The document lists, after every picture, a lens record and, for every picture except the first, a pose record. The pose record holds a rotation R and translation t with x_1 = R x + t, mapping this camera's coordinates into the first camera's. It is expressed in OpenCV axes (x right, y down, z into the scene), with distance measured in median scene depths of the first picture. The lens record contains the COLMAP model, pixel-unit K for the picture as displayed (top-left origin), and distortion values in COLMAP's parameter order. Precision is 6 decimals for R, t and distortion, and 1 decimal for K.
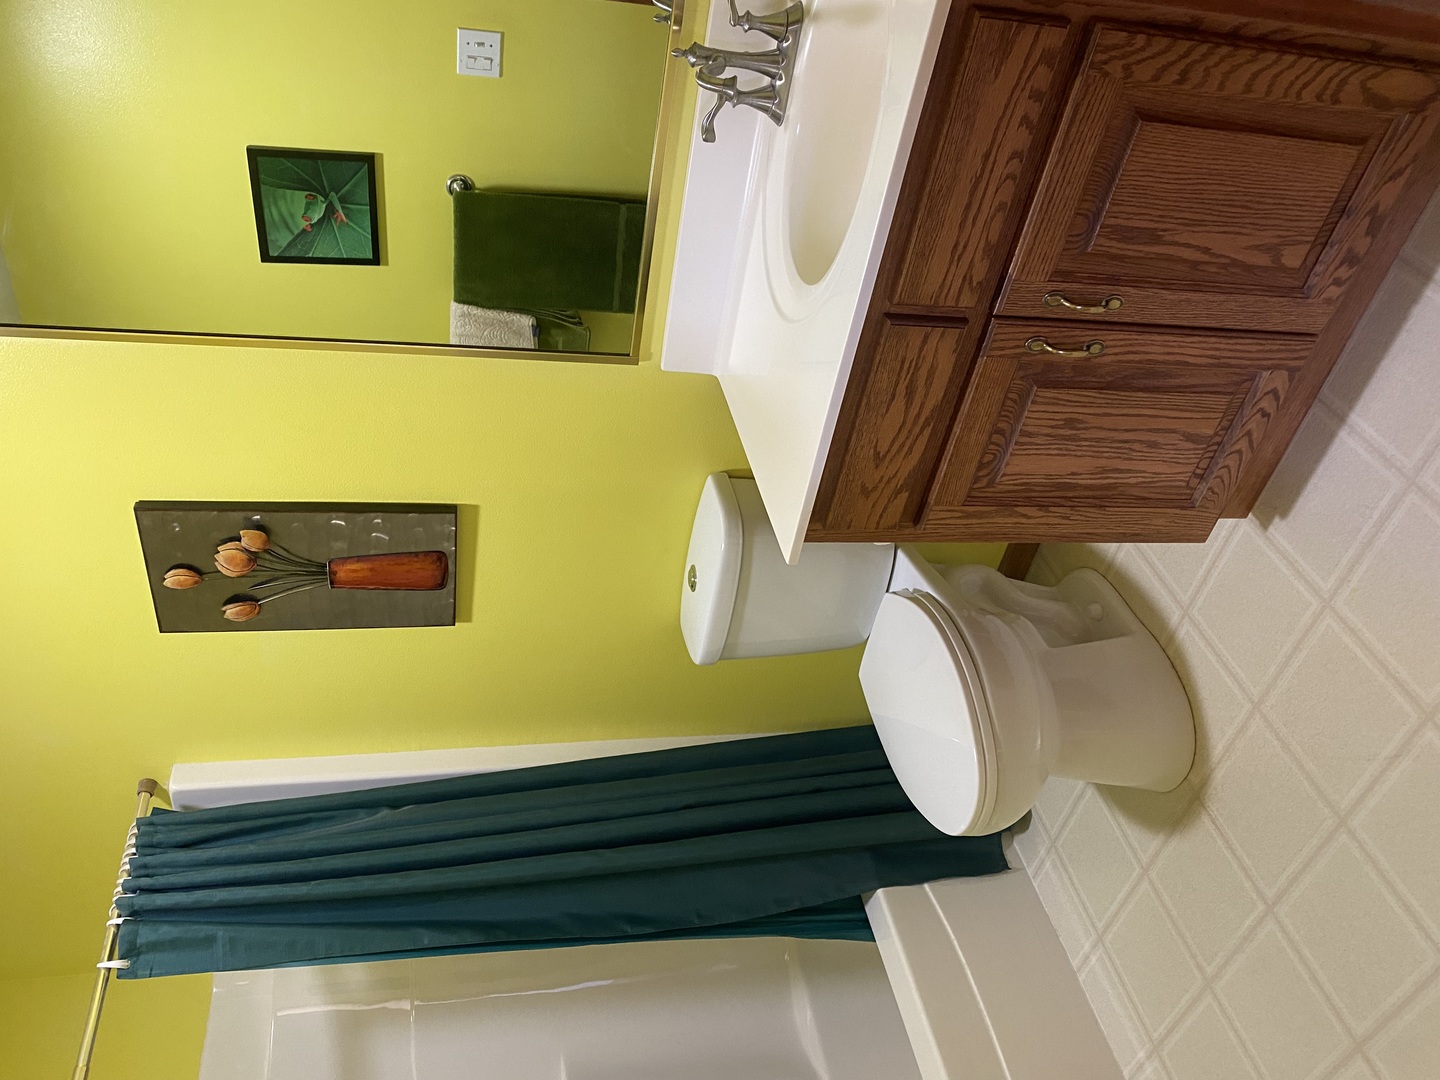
lens RADIAL K [[1091.8, 0, 717.0], [0, 1091.8, 536.9], [0, 0, 1]] dist [0.109979, -0.215554]
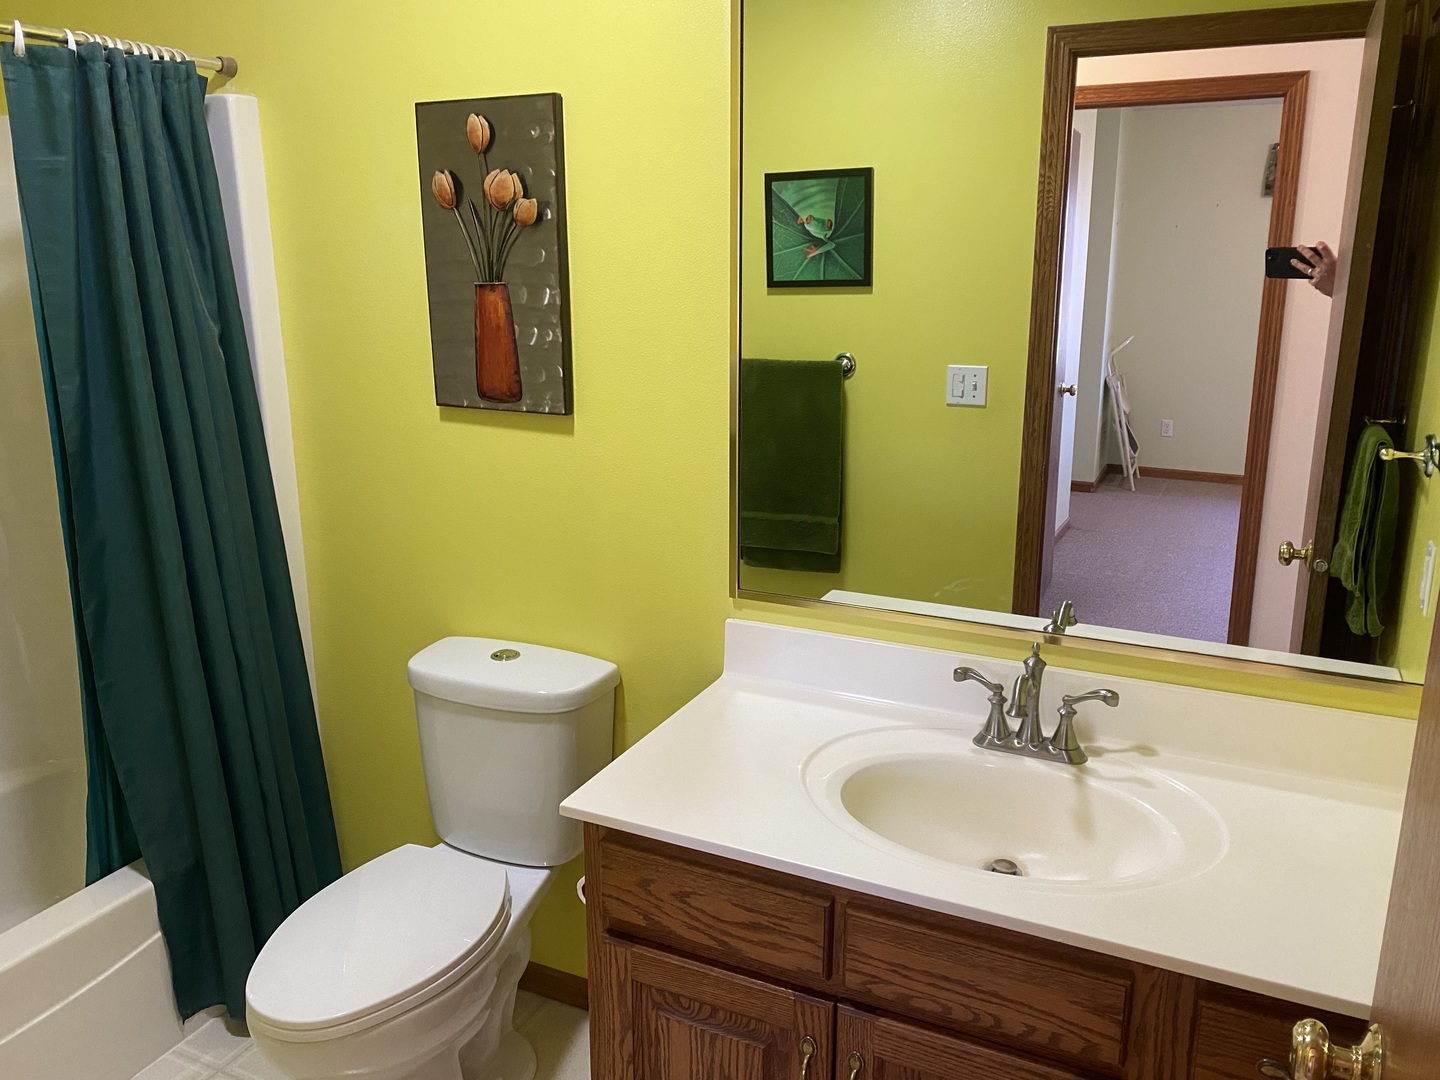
lens RADIAL K [[1097.5, 0, 720.6], [0, 1097.5, 545.3], [0, 0, 1]] dist [0.041342, -0.041270]
pose [[0.057637, 0.998311, 0.007223, -0.160910], [-0.971454, 0.057751, -0.230093, 0.097887], [-0.230122, 0.006245, 0.973142, 0.034790]]
